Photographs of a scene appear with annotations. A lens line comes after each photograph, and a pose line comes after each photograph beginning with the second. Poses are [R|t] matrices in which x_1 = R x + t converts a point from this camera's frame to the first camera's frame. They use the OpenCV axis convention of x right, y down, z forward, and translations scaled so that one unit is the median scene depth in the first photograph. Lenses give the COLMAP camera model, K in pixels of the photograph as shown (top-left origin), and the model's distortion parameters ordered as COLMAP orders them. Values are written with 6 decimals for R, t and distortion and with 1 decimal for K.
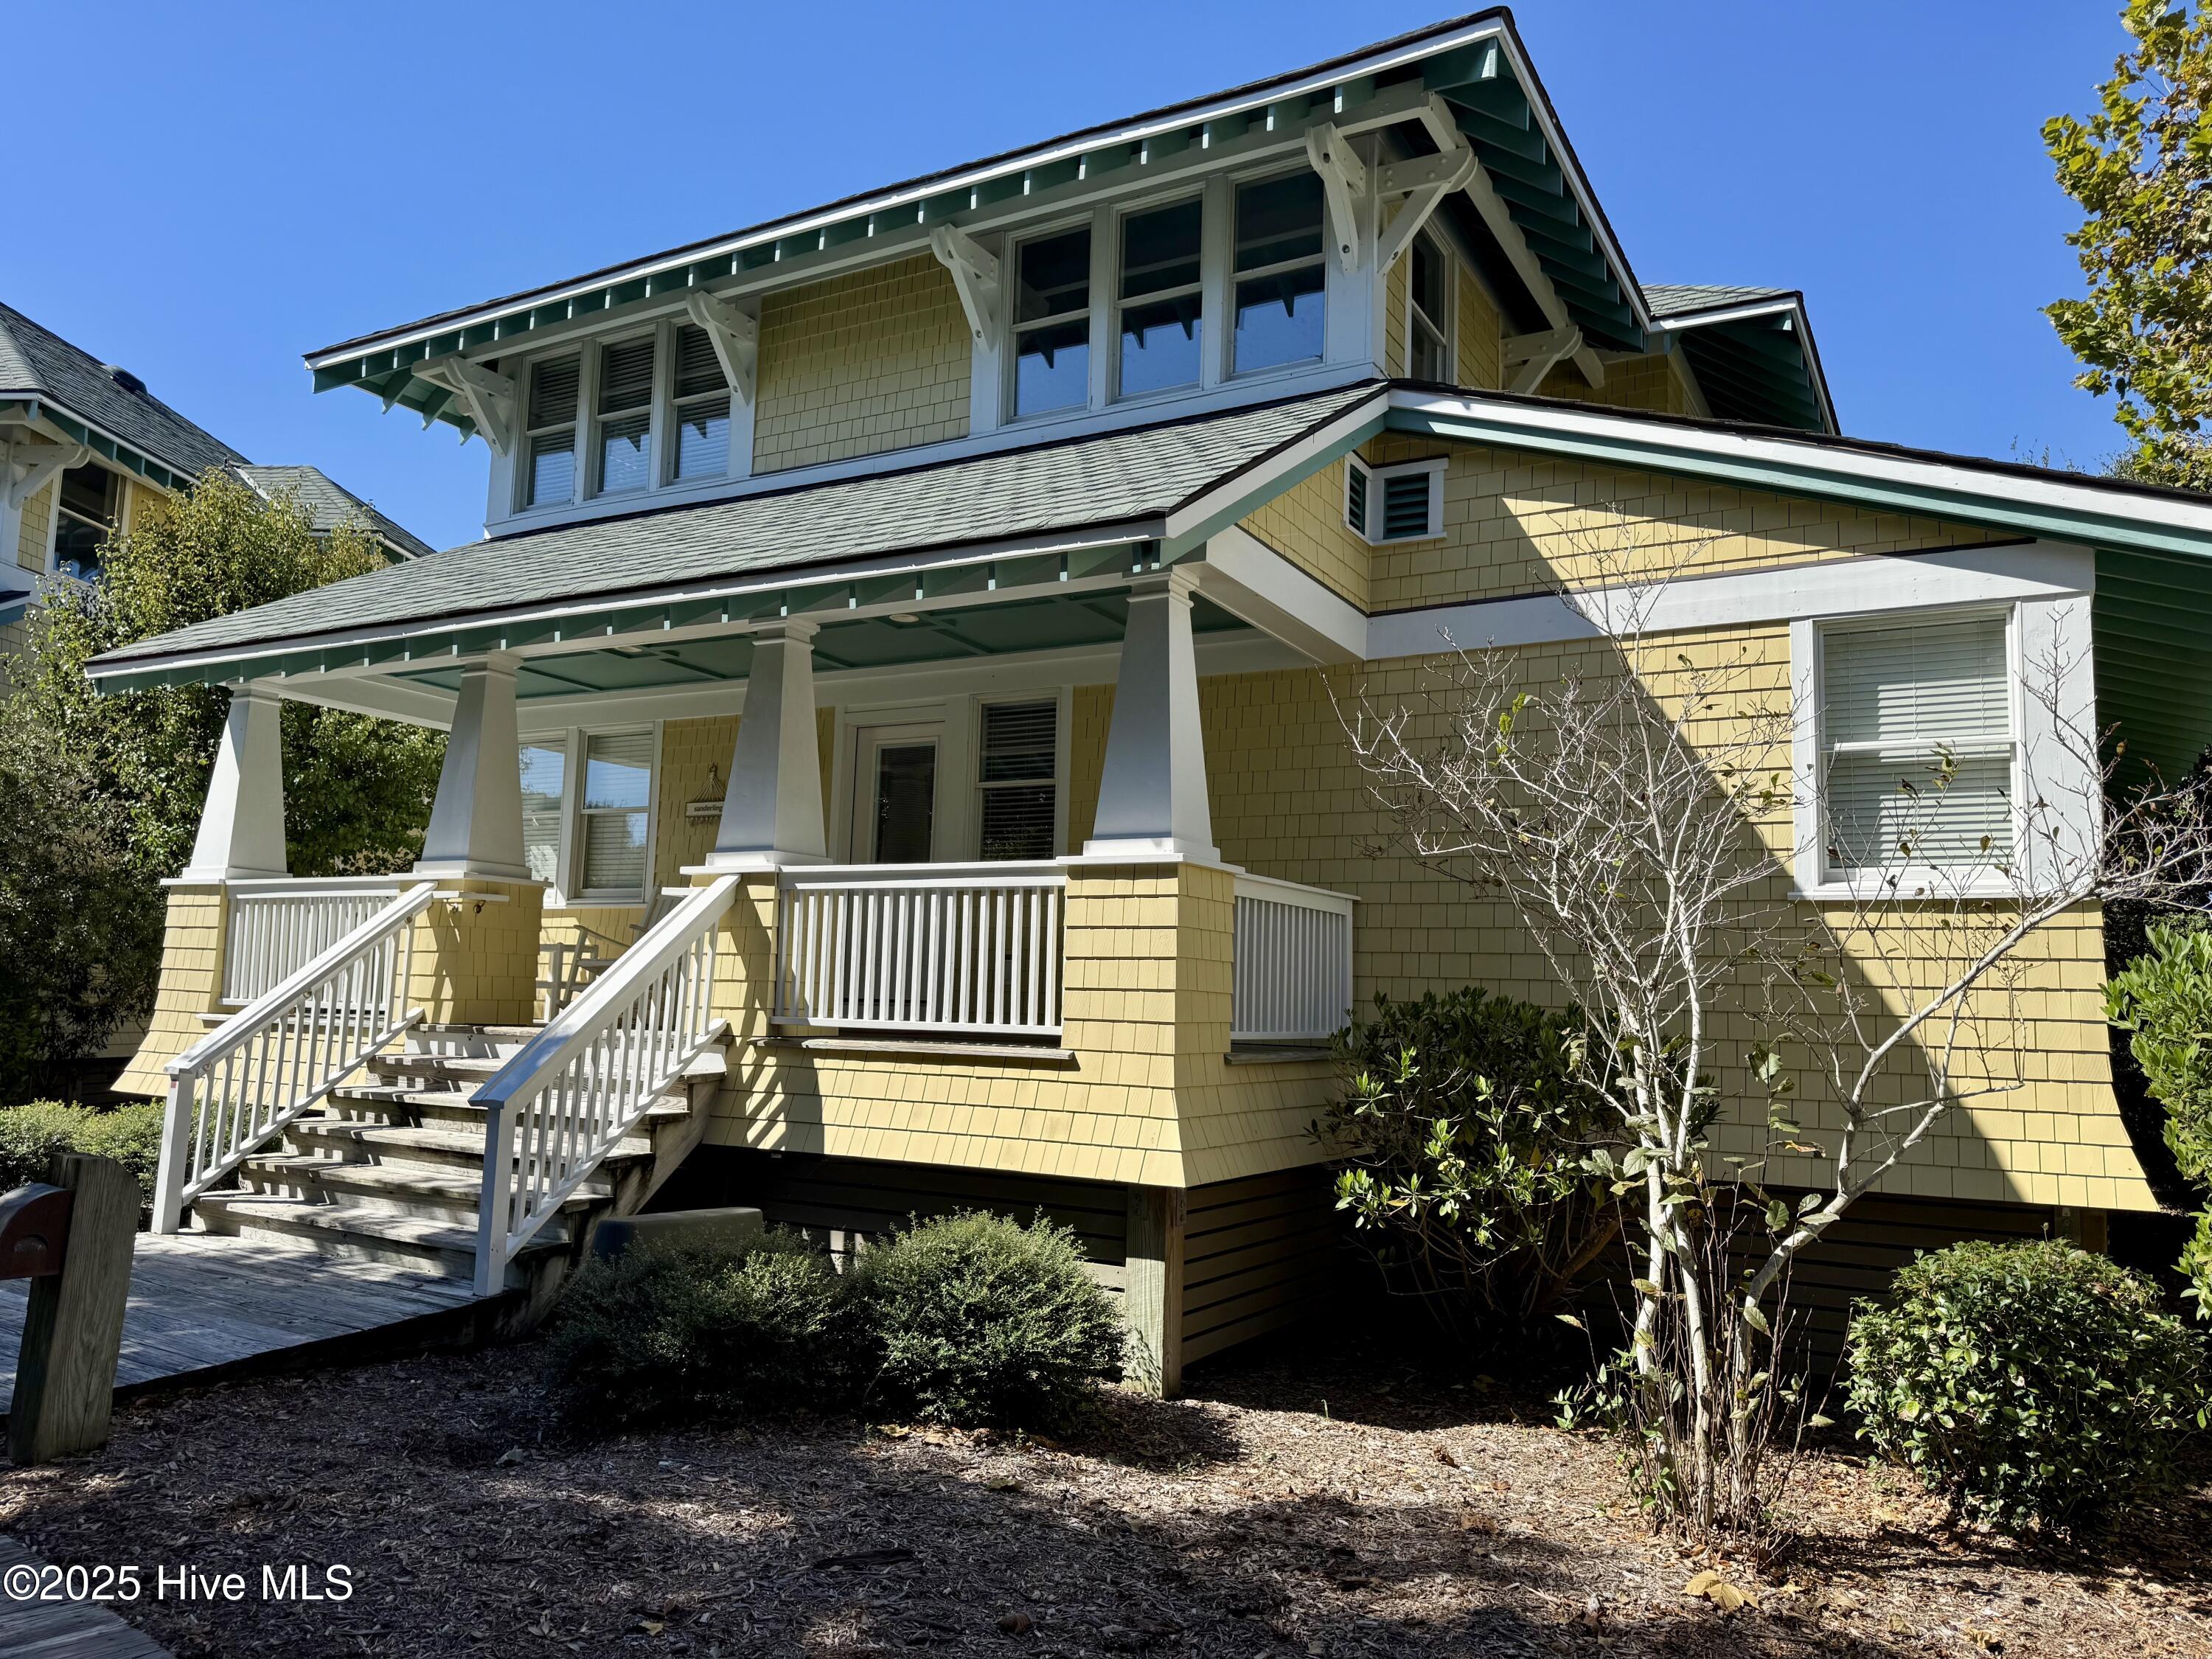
lens RADIAL K [[1519.3, 0, 1106.0], [0, 1519.3, 829.5], [0, 0, 1]] dist [0.168775, -0.152964]
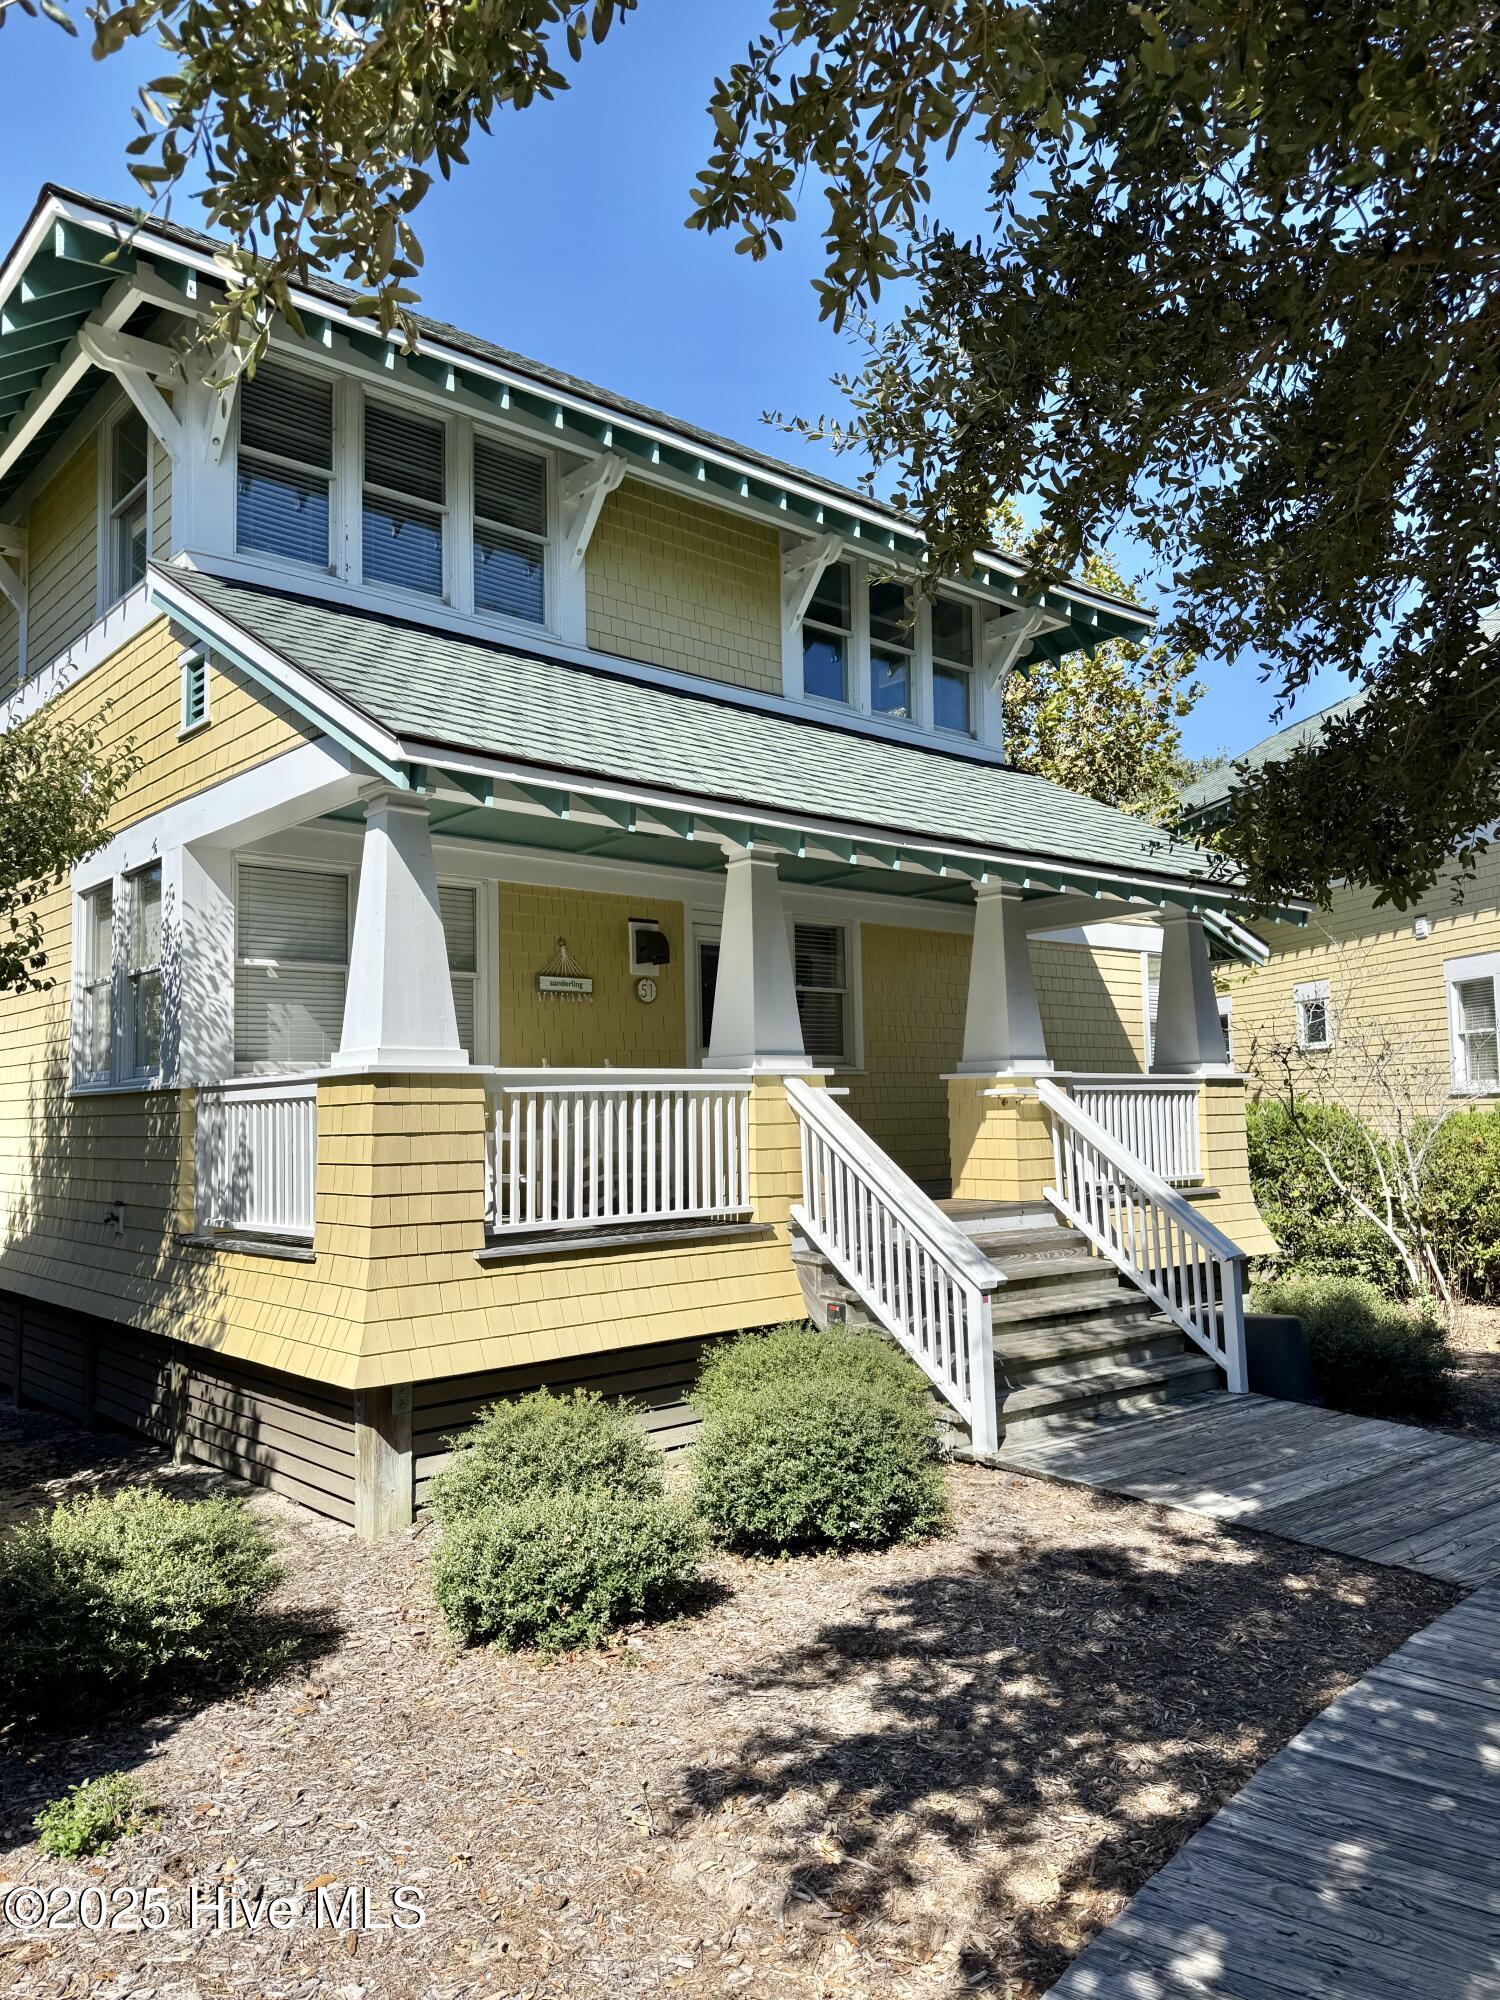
lens RADIAL K [[1373.7, 0, 750.0], [0, 1373.7, 1000.0], [0, 0, 1]] dist [0.168775, -0.152964]
pose [[0.297020, 0.044514, 0.953833, -1.045760], [-0.052415, 0.998167, -0.030261, 0.000852], [-0.953432, -0.041007, 0.298808, 0.672334]]
